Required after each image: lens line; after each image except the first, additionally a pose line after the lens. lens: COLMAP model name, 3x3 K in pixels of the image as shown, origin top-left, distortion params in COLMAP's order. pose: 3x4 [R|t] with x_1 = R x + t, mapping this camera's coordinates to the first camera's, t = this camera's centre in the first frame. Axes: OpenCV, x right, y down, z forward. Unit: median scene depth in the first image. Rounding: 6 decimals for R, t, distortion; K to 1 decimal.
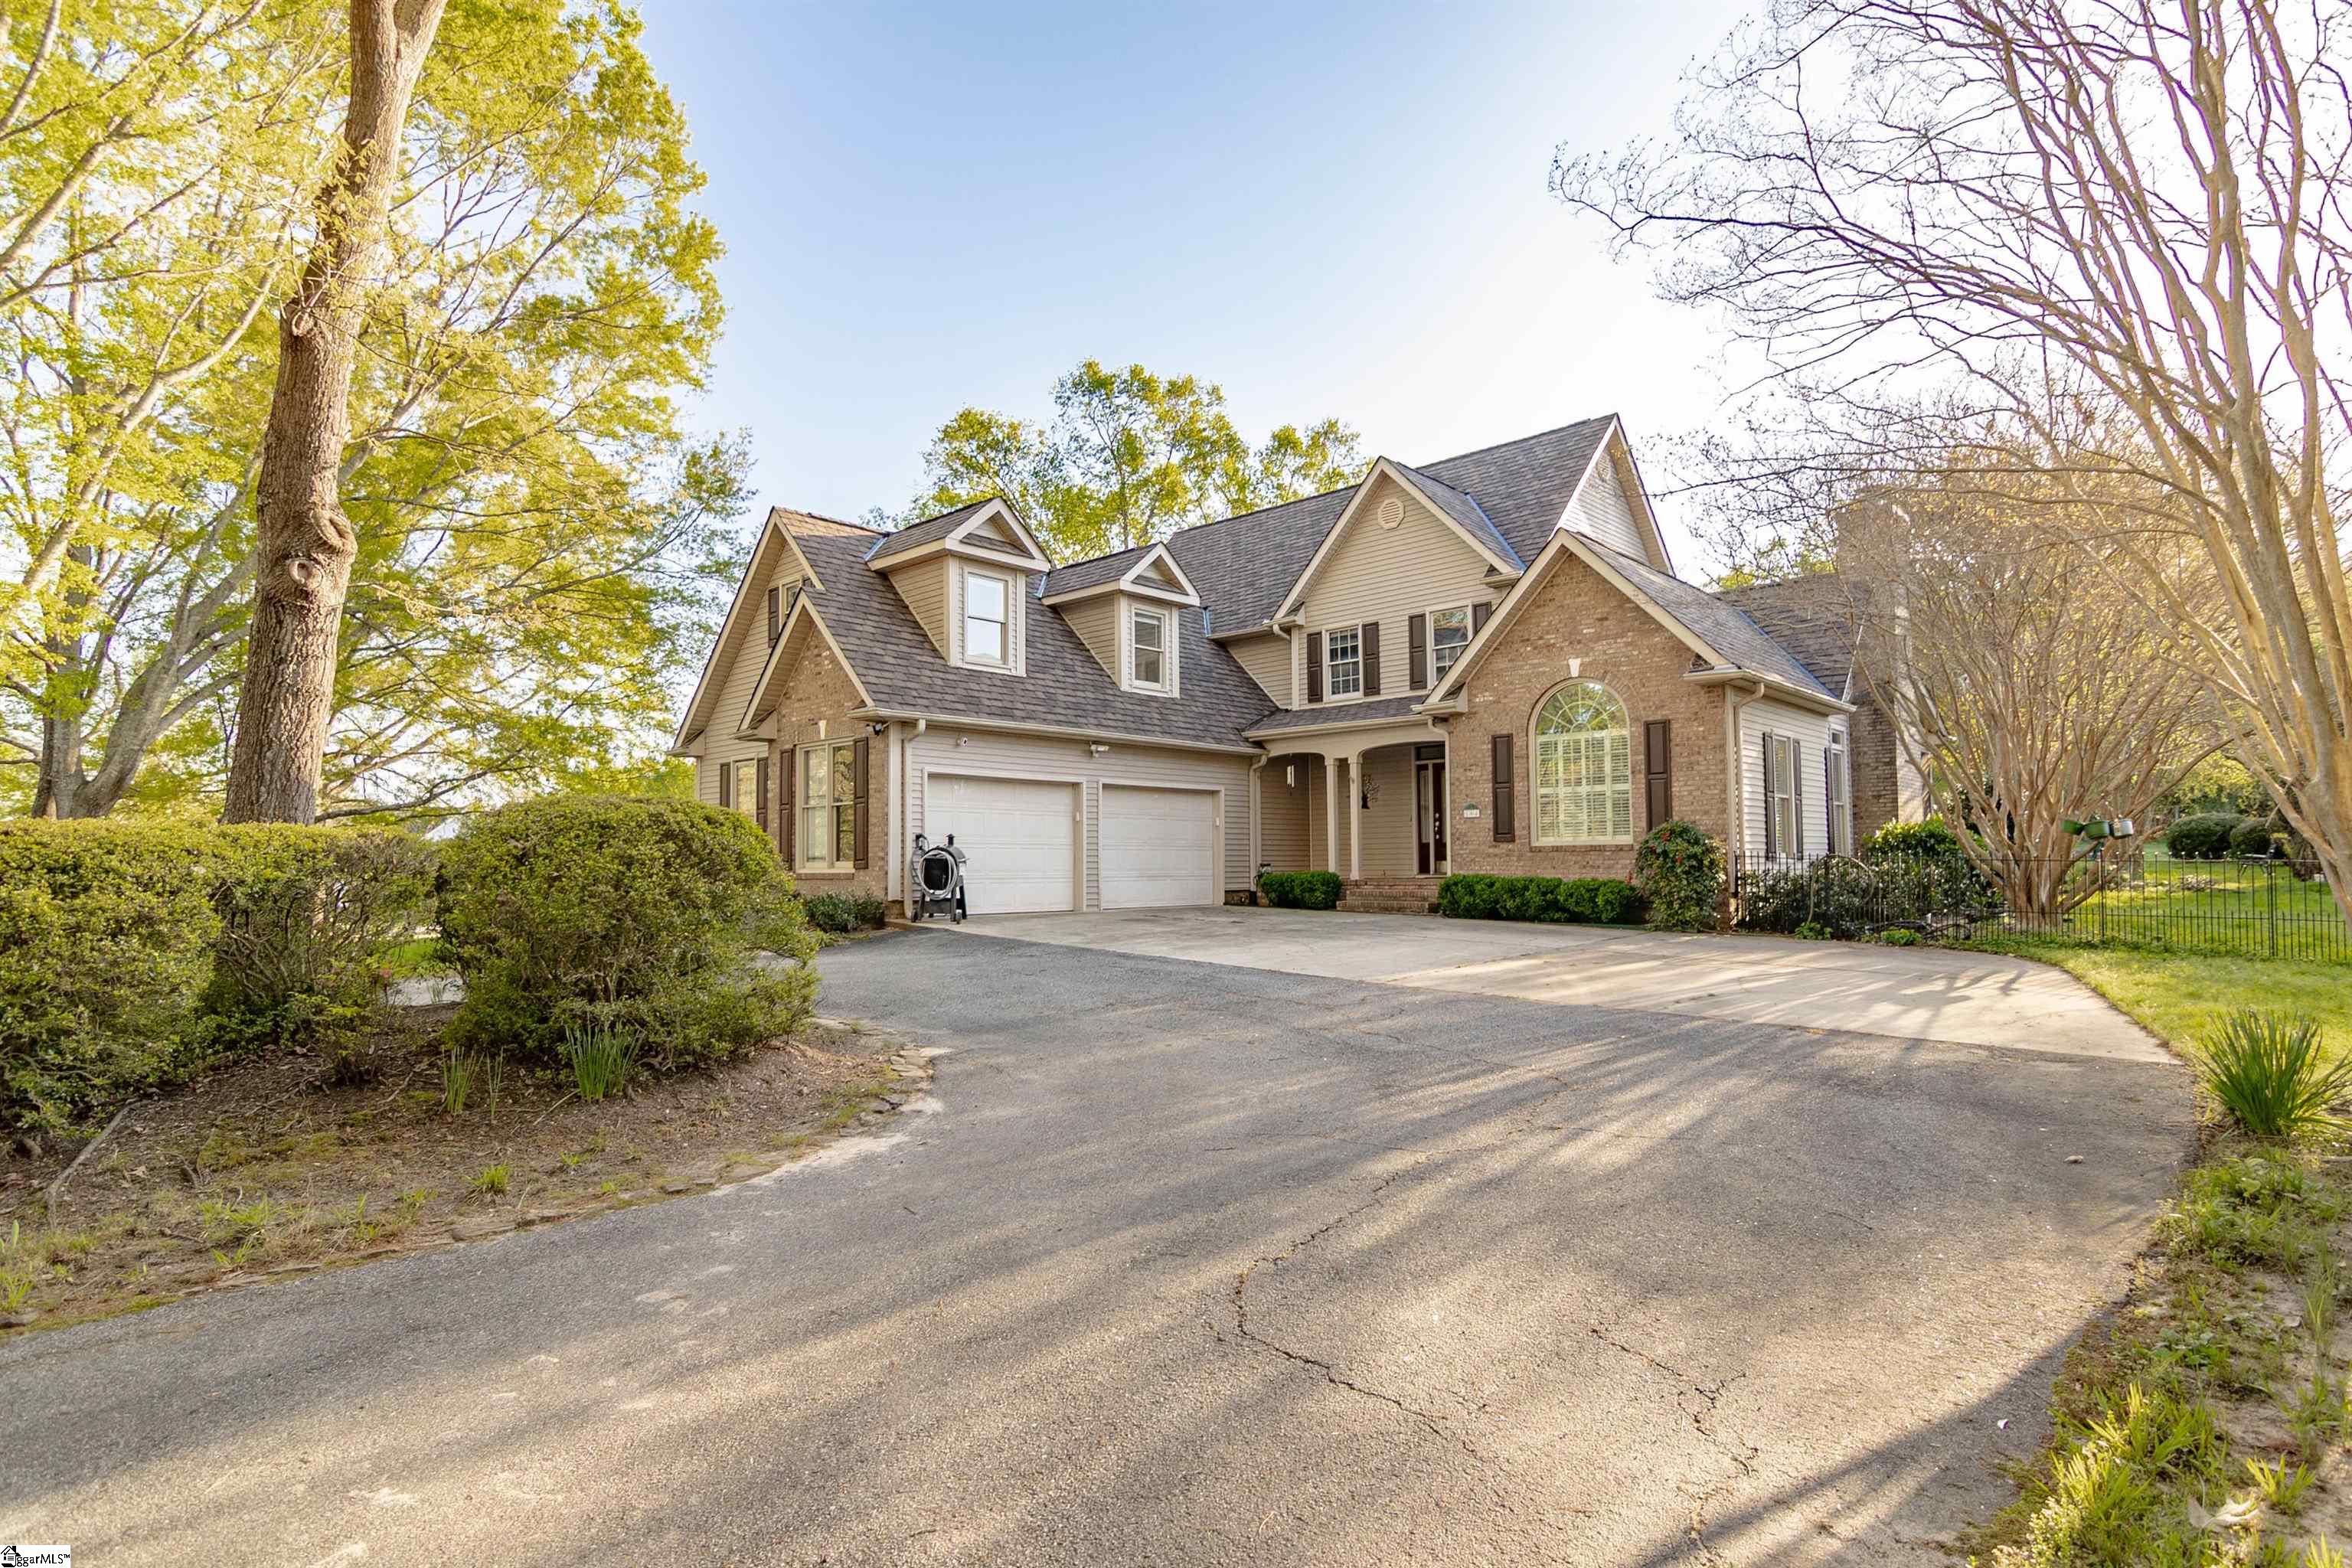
lens RADIAL K [[1253.4, 0, 1179.9], [0, 1253.4, 785.9], [0, 0, 1]] dist [0.001536, -0.000150]
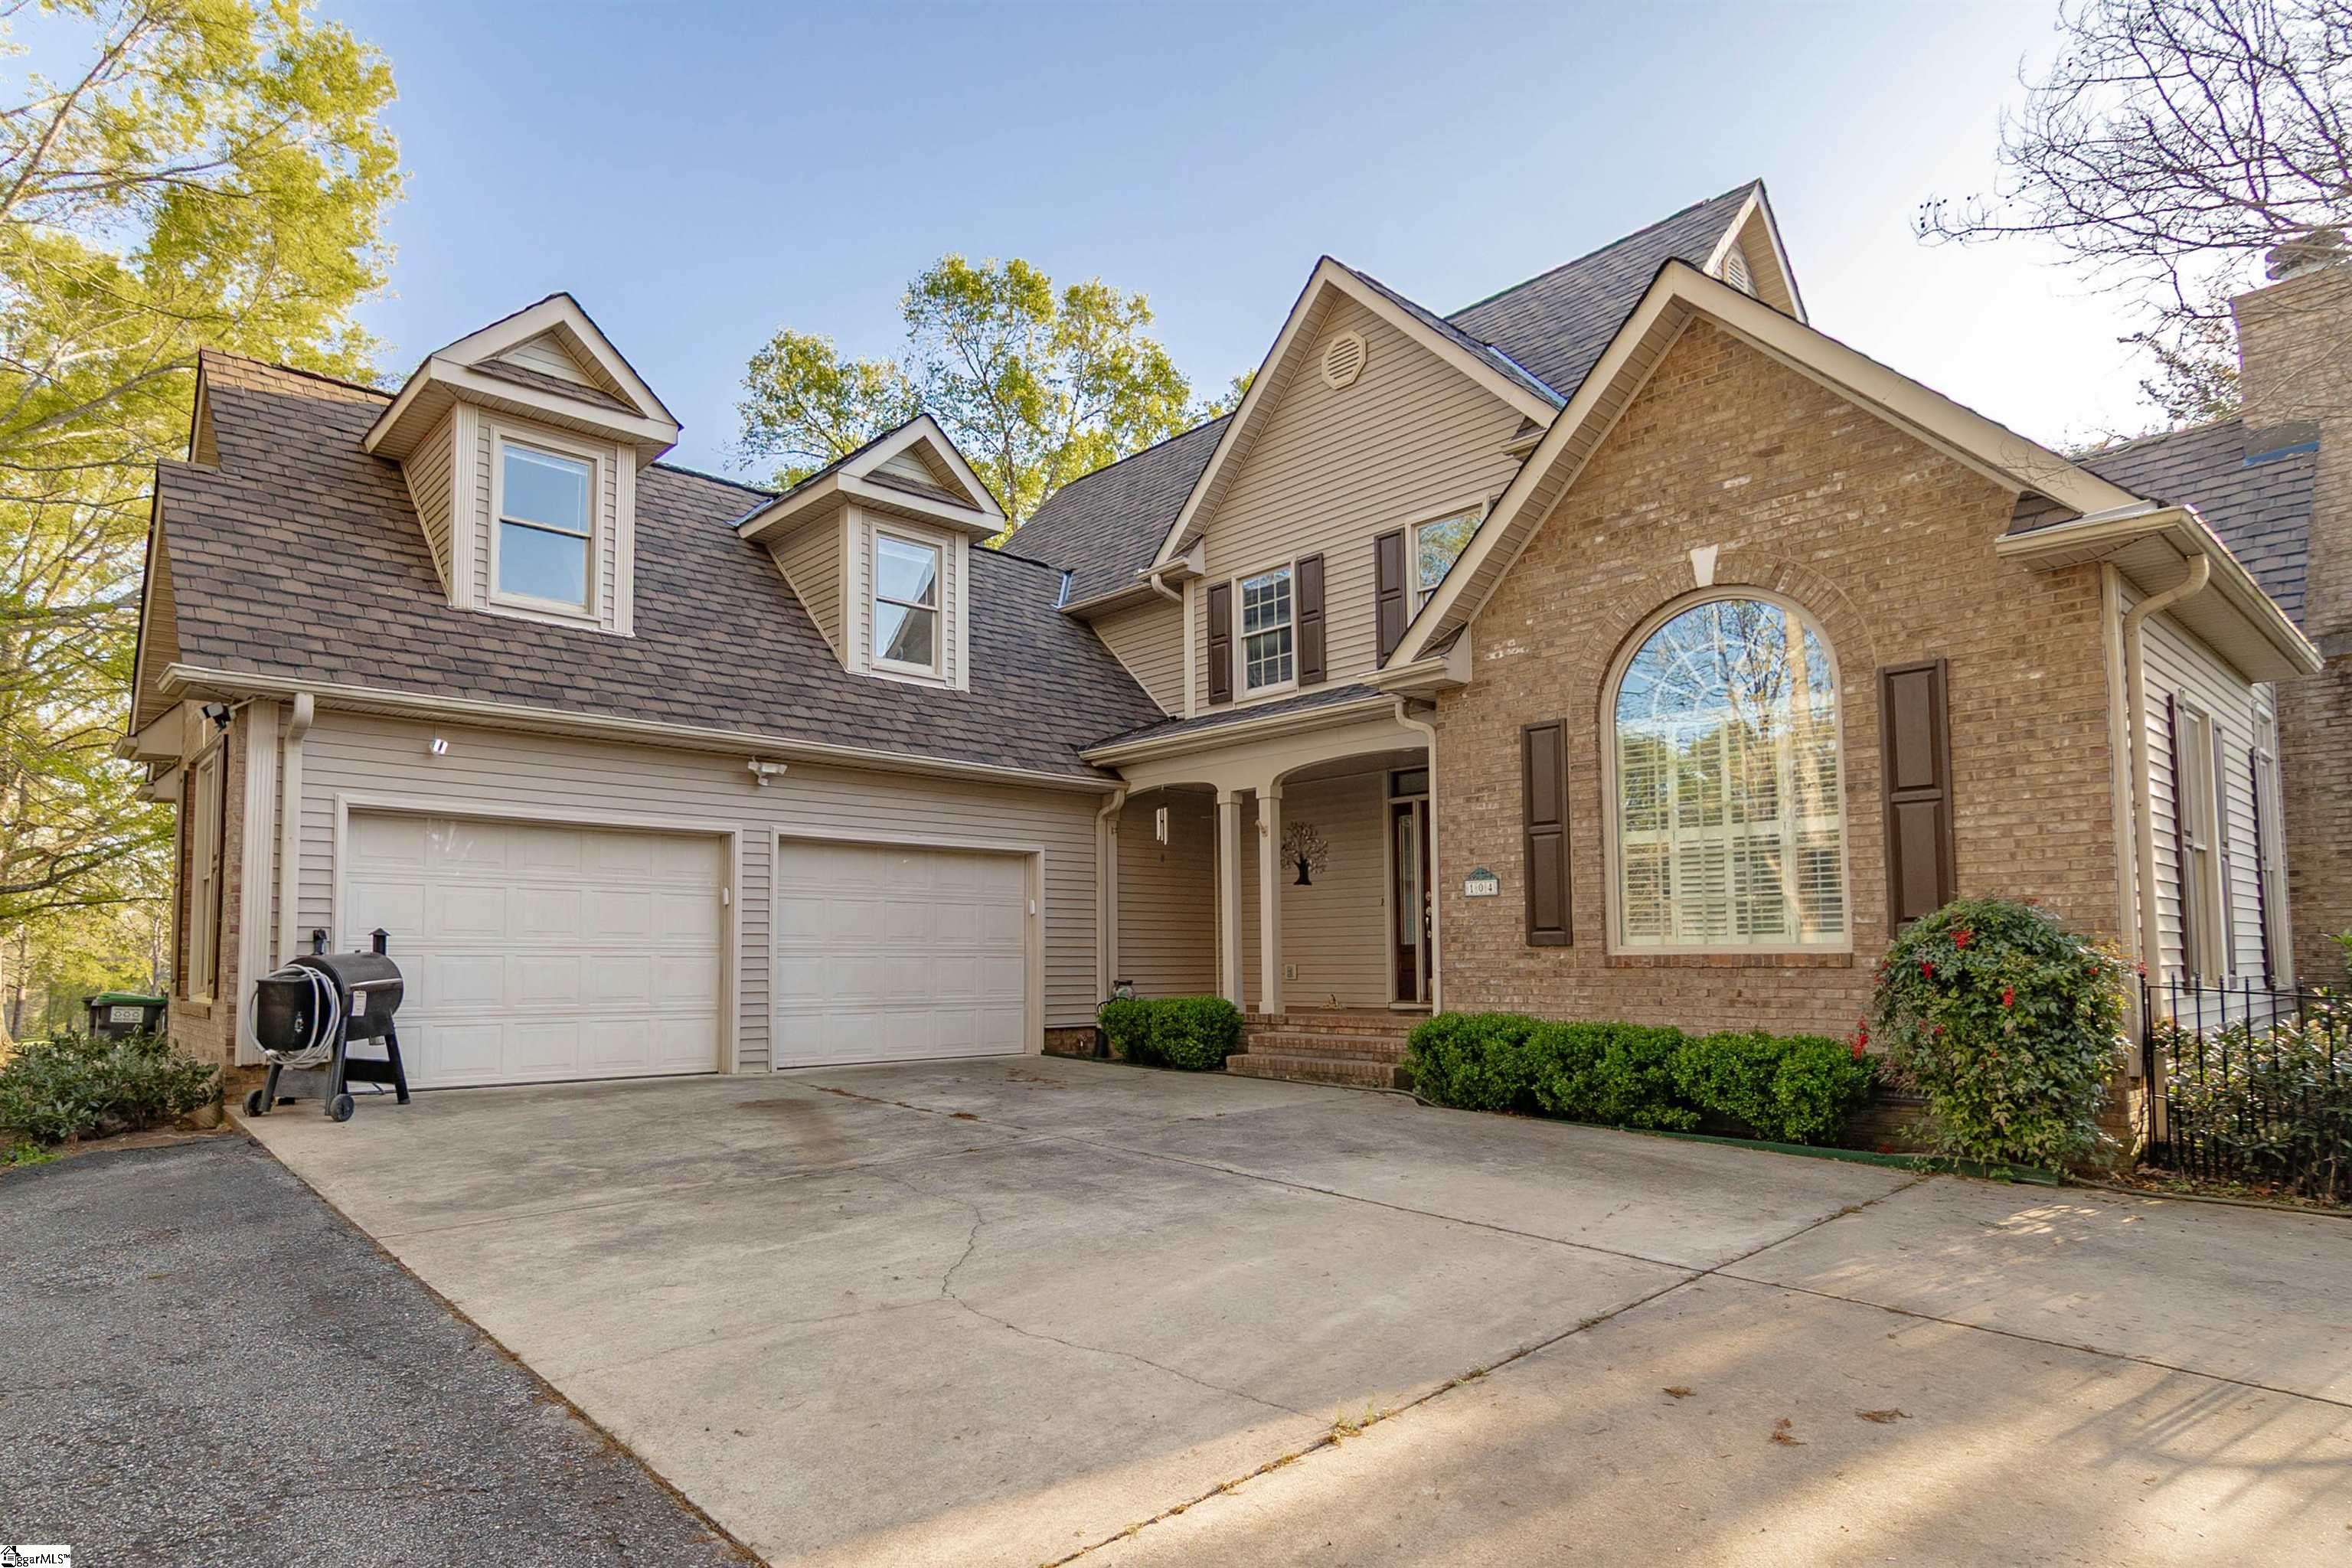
lens RADIAL K [[1253.4, 0, 1104.3], [0, 1253.4, 869.4], [0, 0, 1]] dist [0.001536, -0.000150]
pose [[0.994611, -0.004342, -0.103583, 0.130785], [0.003497, 0.999959, -0.008335, 0.017532], [0.103615, 0.007928, 0.994586, 0.474857]]
